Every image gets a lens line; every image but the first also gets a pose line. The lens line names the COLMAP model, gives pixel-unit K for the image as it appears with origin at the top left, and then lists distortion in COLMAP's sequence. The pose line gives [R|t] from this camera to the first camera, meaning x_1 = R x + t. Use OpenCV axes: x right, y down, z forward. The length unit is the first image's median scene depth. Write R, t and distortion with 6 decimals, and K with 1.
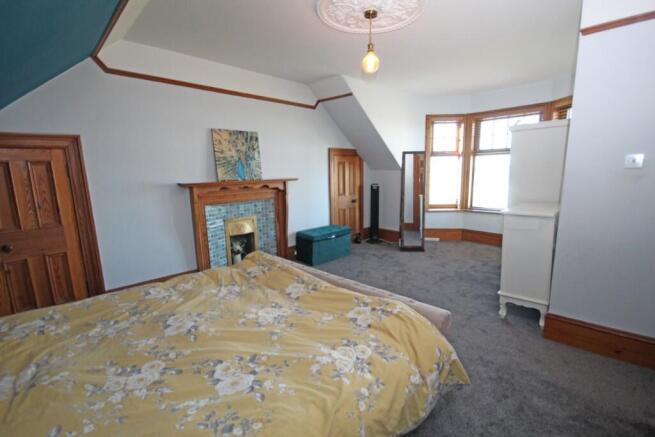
lens RADIAL K [[299.3, 0, 331.3], [0, 299.3, 219.2], [0, 0, 1]] dist [-0.004486, -0.000697]
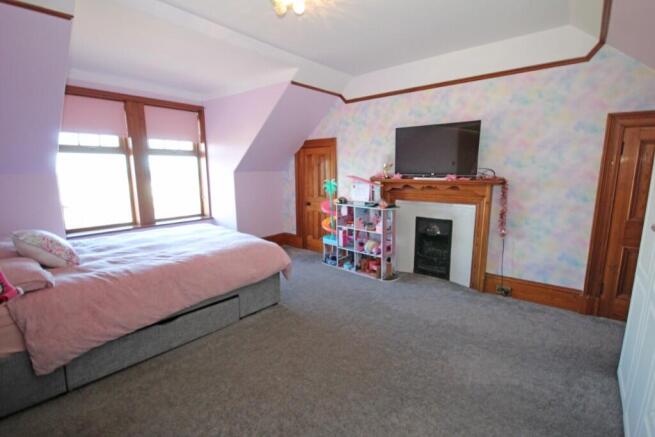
lens RADIAL K [[299.3, 0, 331.3], [0, 299.3, 219.2], [0, 0, 1]] dist [-0.004486, -0.000697]
pose [[0.090641, 0.176823, -0.980060, 0.594299], [-0.163817, 0.973353, 0.160463, -0.104434], [0.982318, 0.146006, 0.117192, 0.592612]]
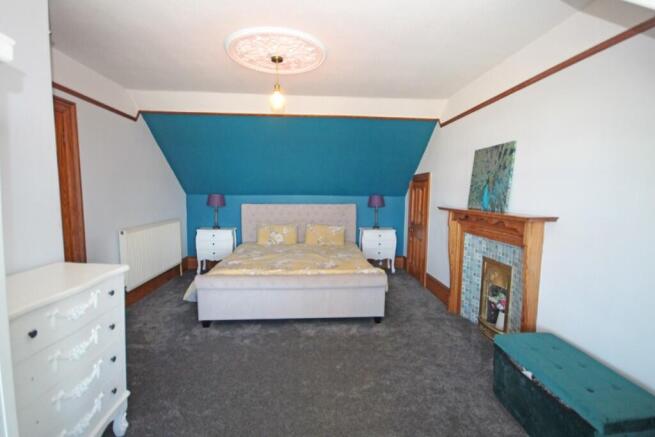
lens RADIAL K [[307.1, 0, 326.8], [0, 307.1, 221.2], [0, 0, 1]] dist [-0.001354, -0.000147]
pose [[-0.669683, 0.080842, -0.738234, 0.533882], [-0.123801, 0.967996, 0.218307, -0.217179], [0.732256, 0.237591, -0.638241, 1.170948]]
